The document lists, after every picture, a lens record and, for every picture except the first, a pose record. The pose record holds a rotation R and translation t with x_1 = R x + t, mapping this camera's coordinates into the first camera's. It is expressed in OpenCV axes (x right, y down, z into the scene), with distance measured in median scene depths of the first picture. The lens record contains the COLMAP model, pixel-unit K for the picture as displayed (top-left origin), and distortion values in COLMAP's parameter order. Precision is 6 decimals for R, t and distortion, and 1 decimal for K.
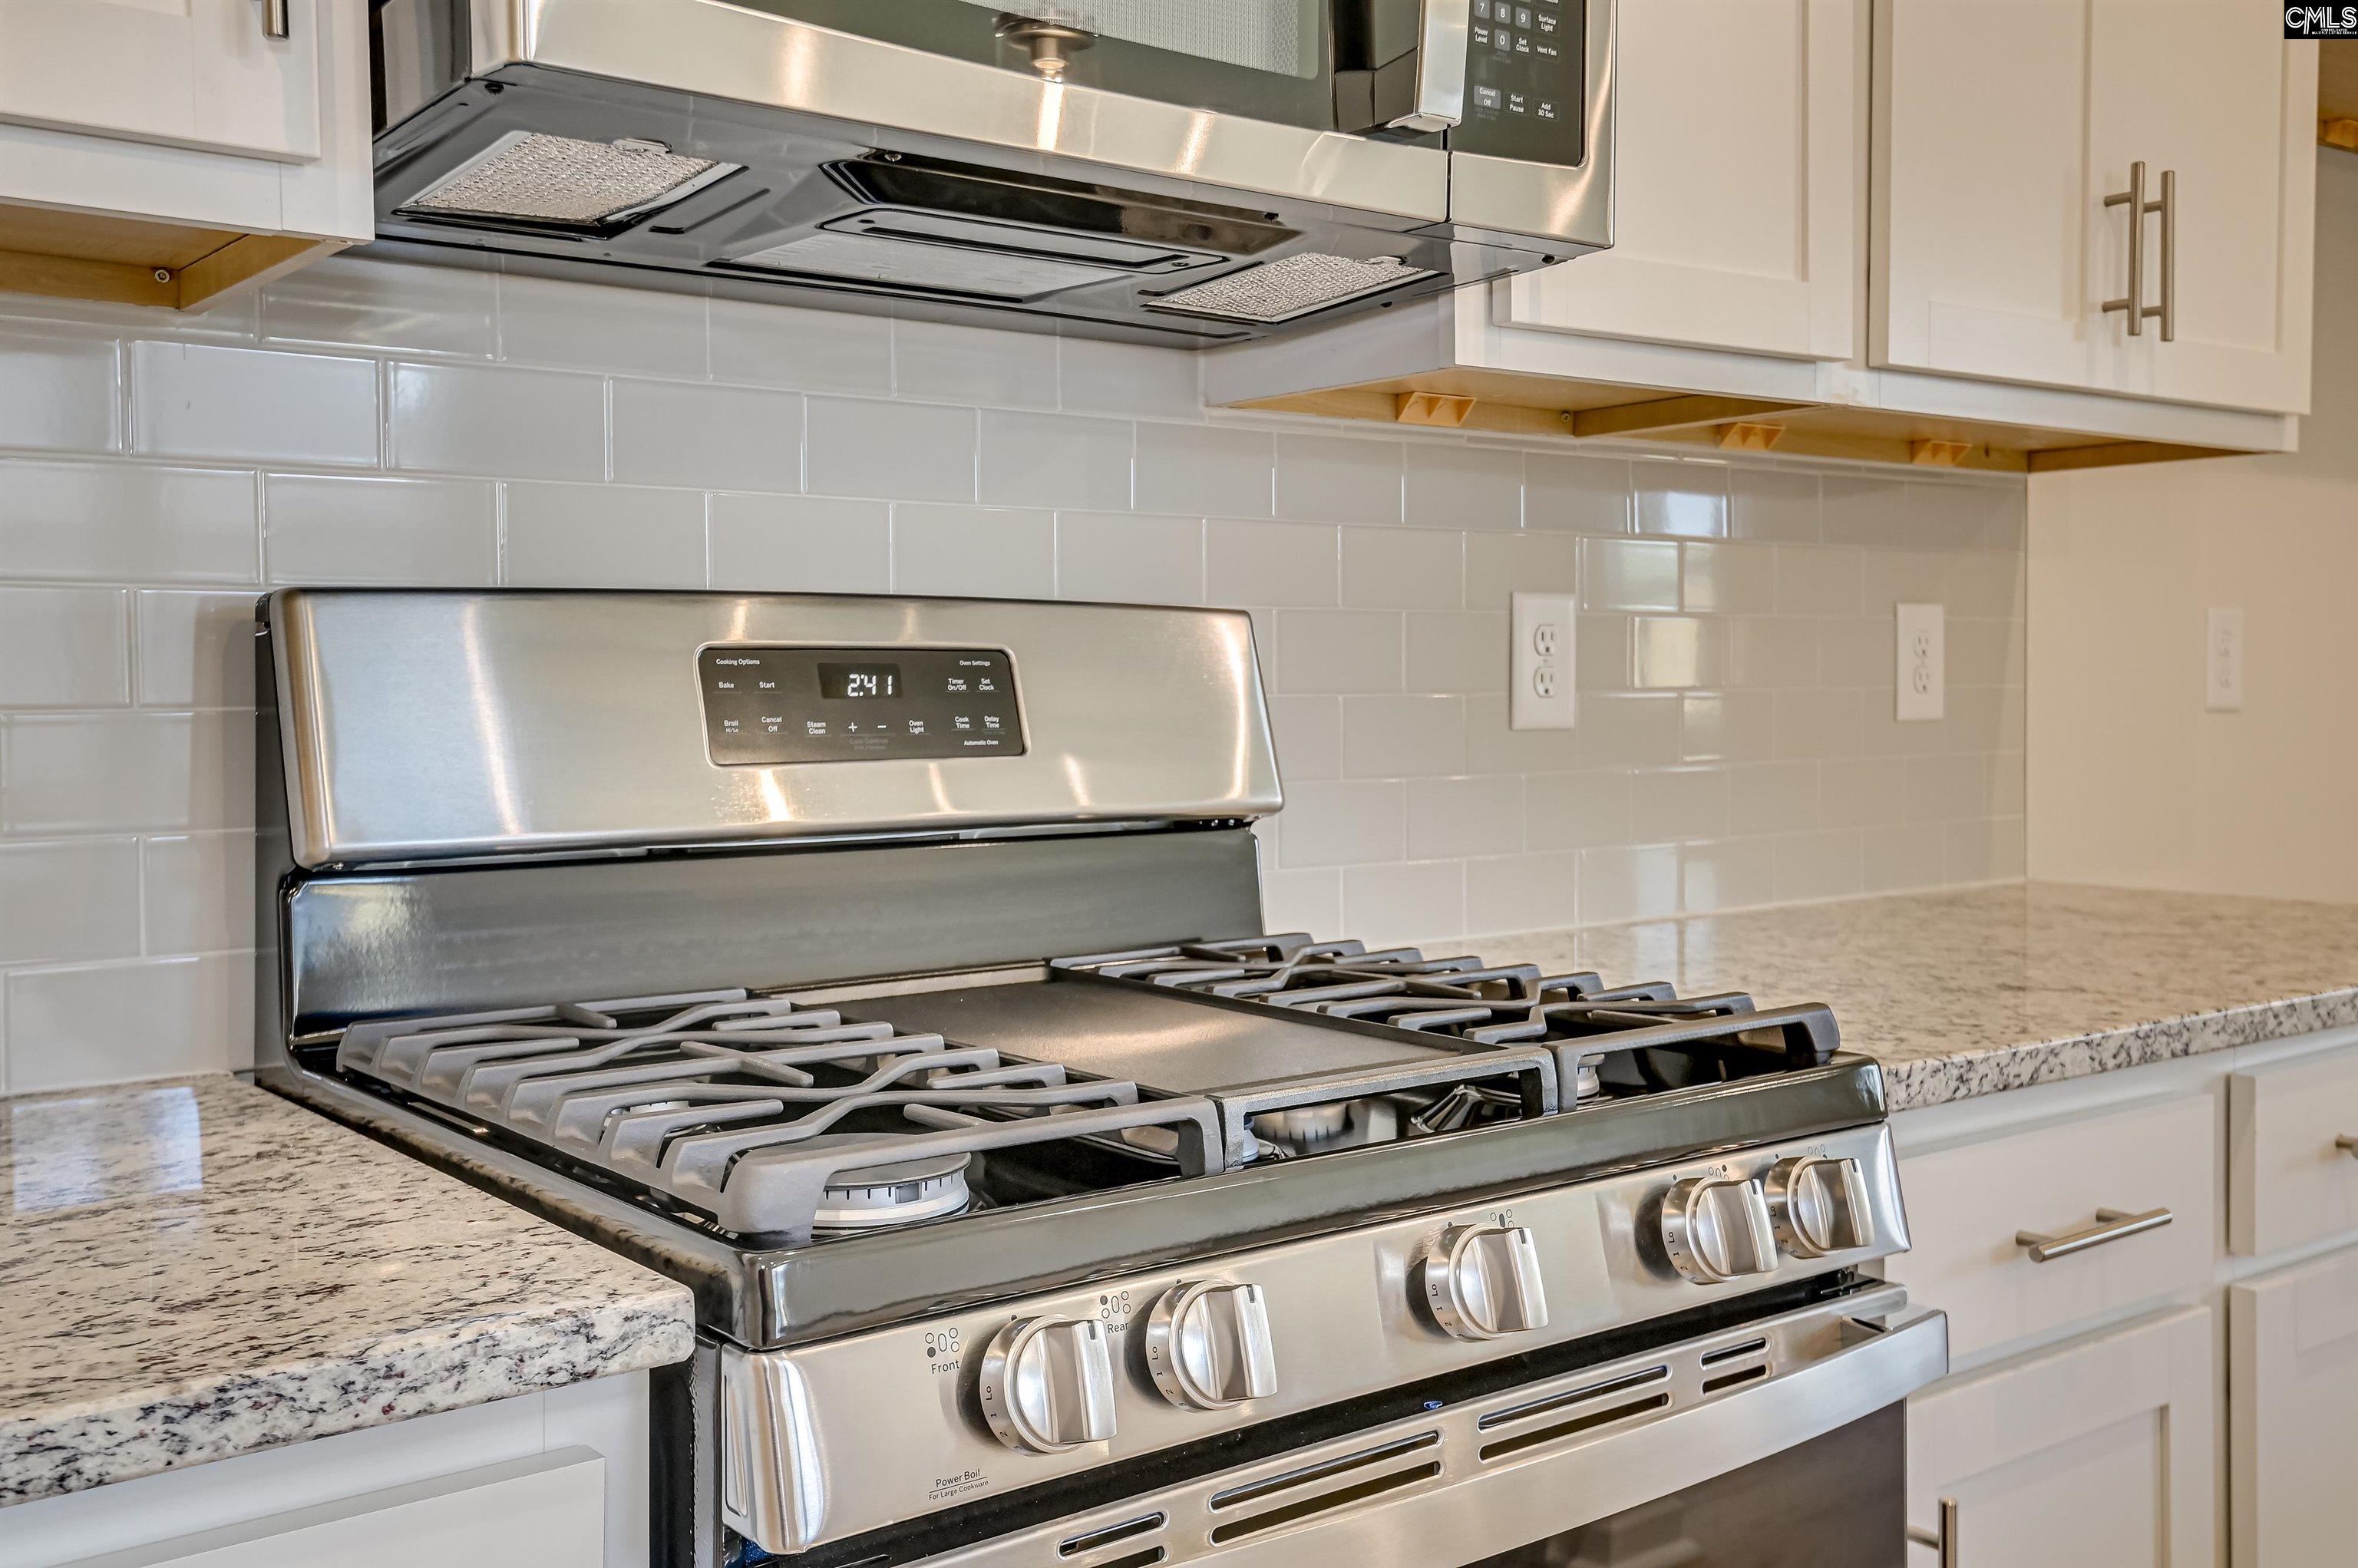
lens RADIAL K [[2265.0, 0, 1179.4], [0, 2265.0, 778.2], [0, 0, 1]] dist [0.057757, 0.000000]
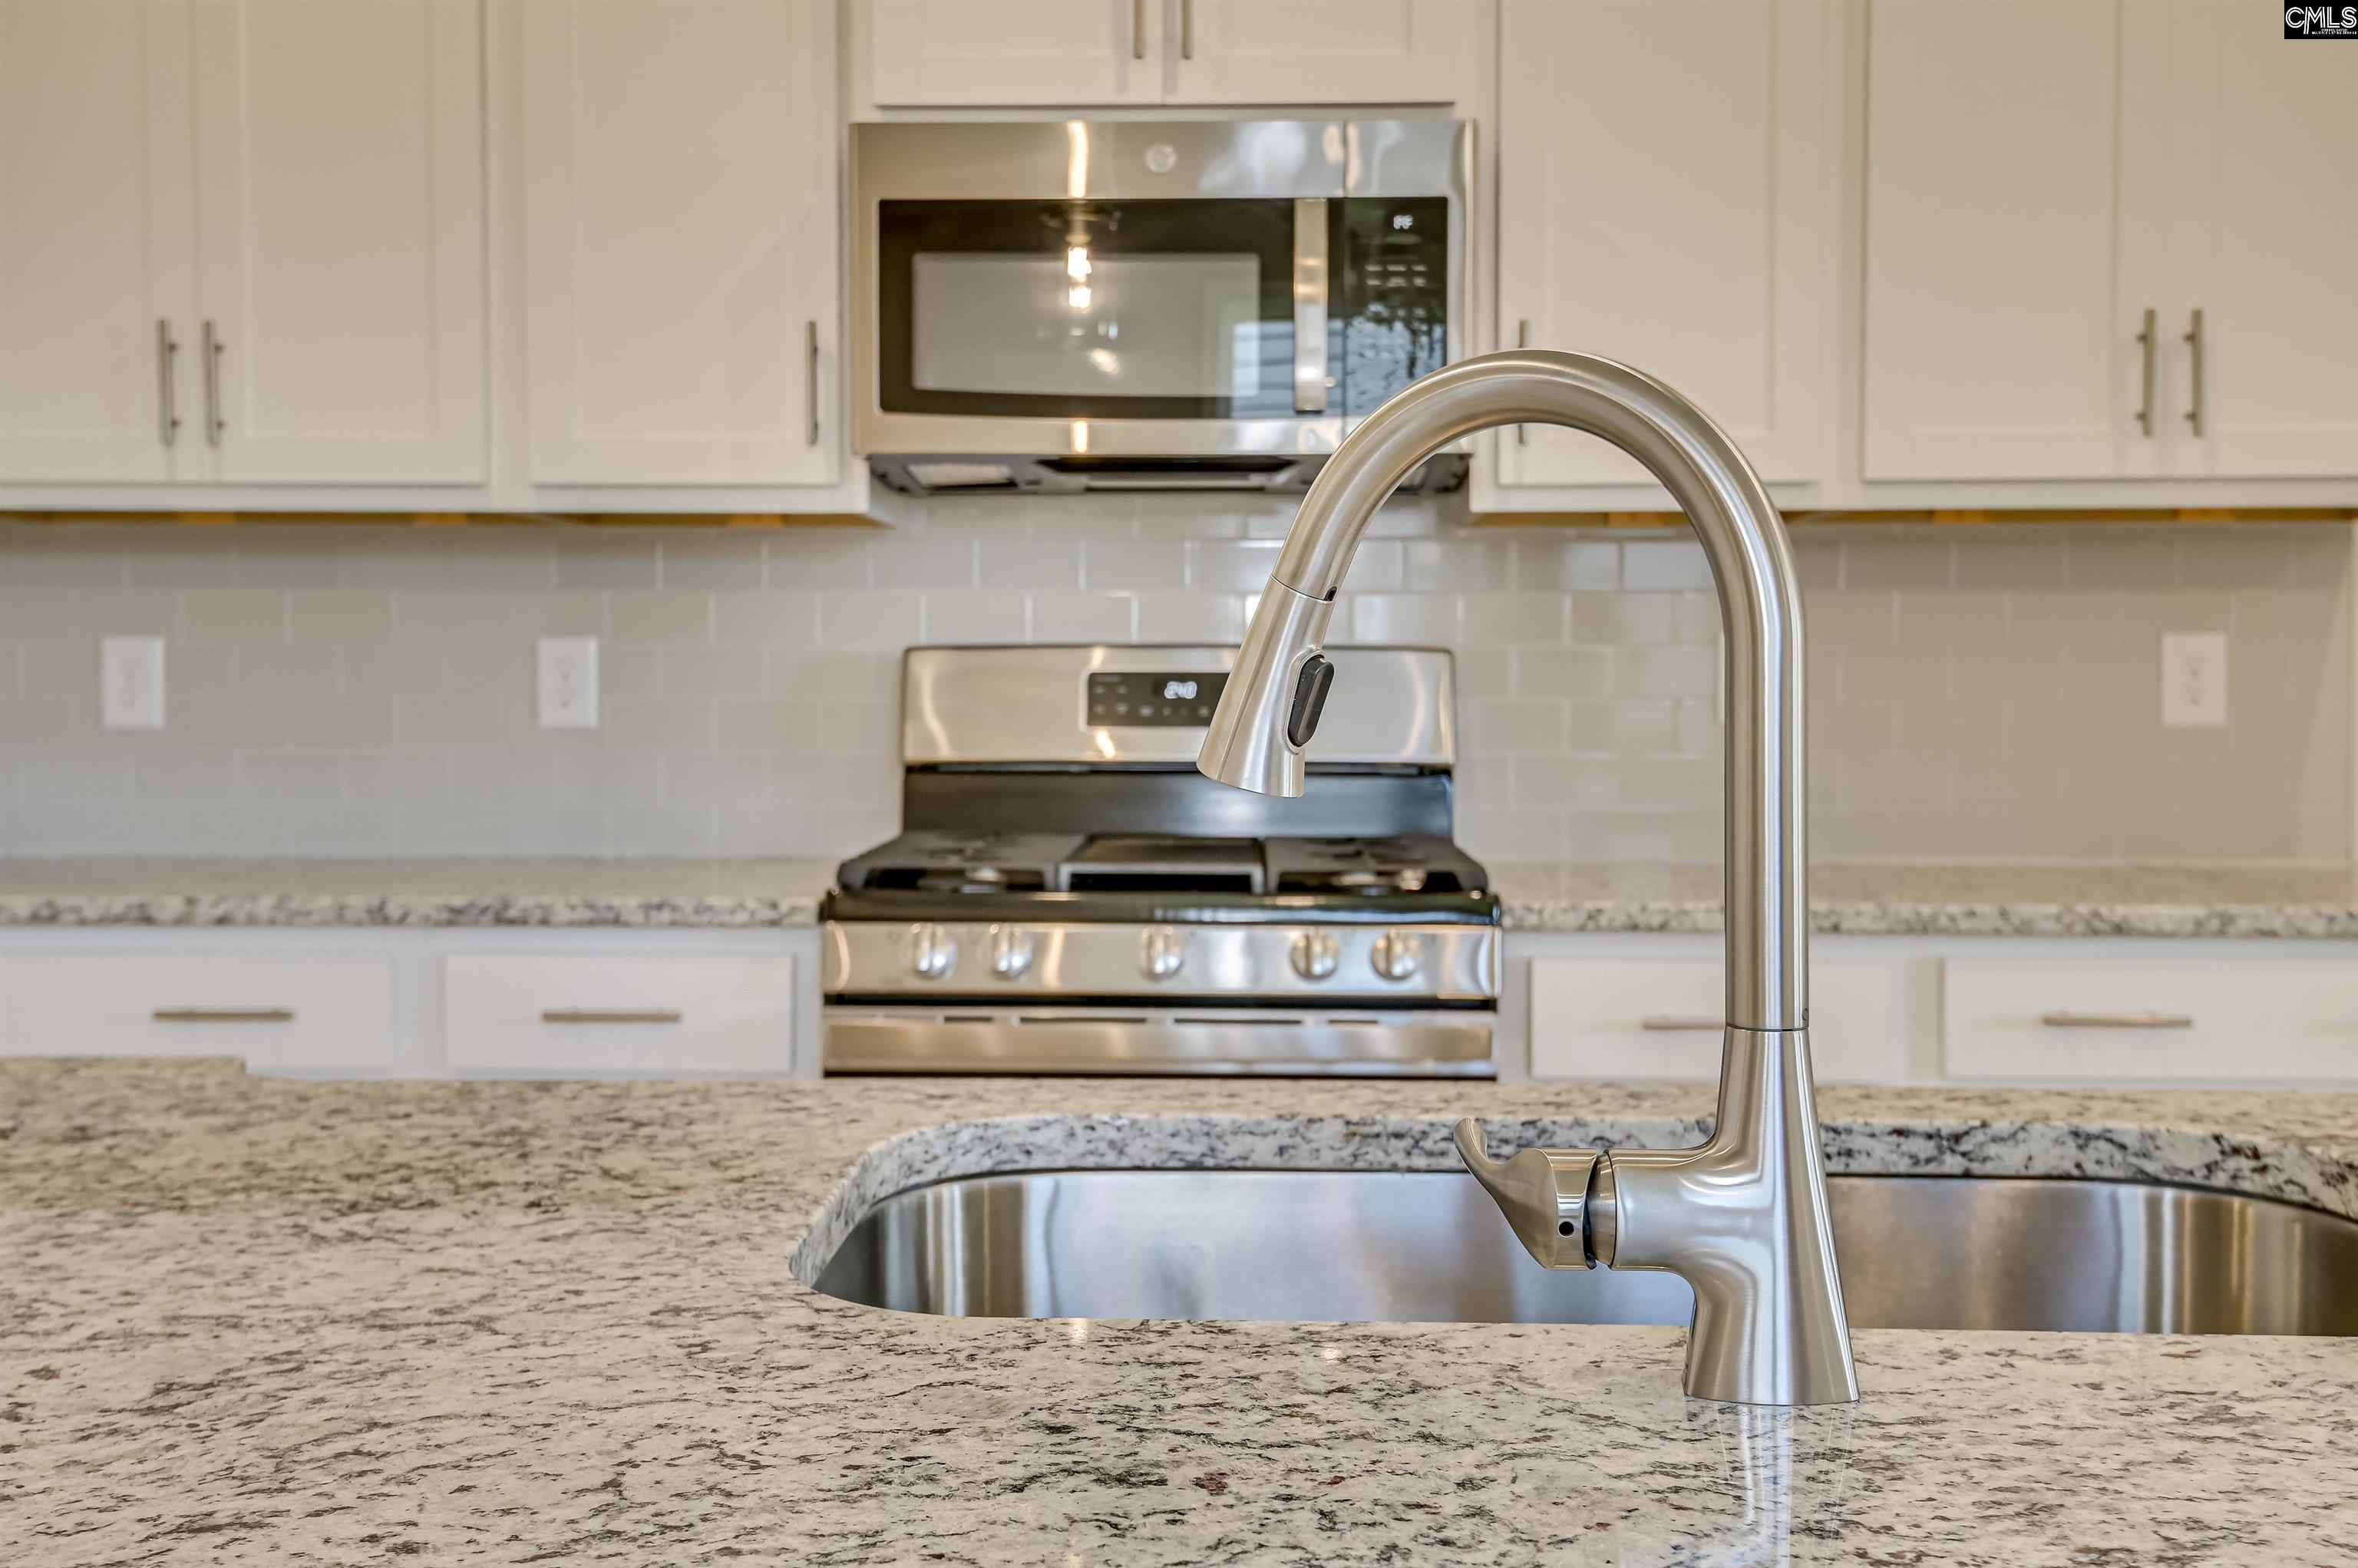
lens RADIAL K [[2265.0, 0, 1182.4], [0, 2265.0, 777.1], [0, 0, 1]] dist [0.057757, 0.000000]
pose [[0.771273, 0.033329, -0.635632, 1.188772], [-0.033386, 0.999372, 0.011891, 0.011712], [0.635629, 0.012050, 0.771901, -0.555262]]
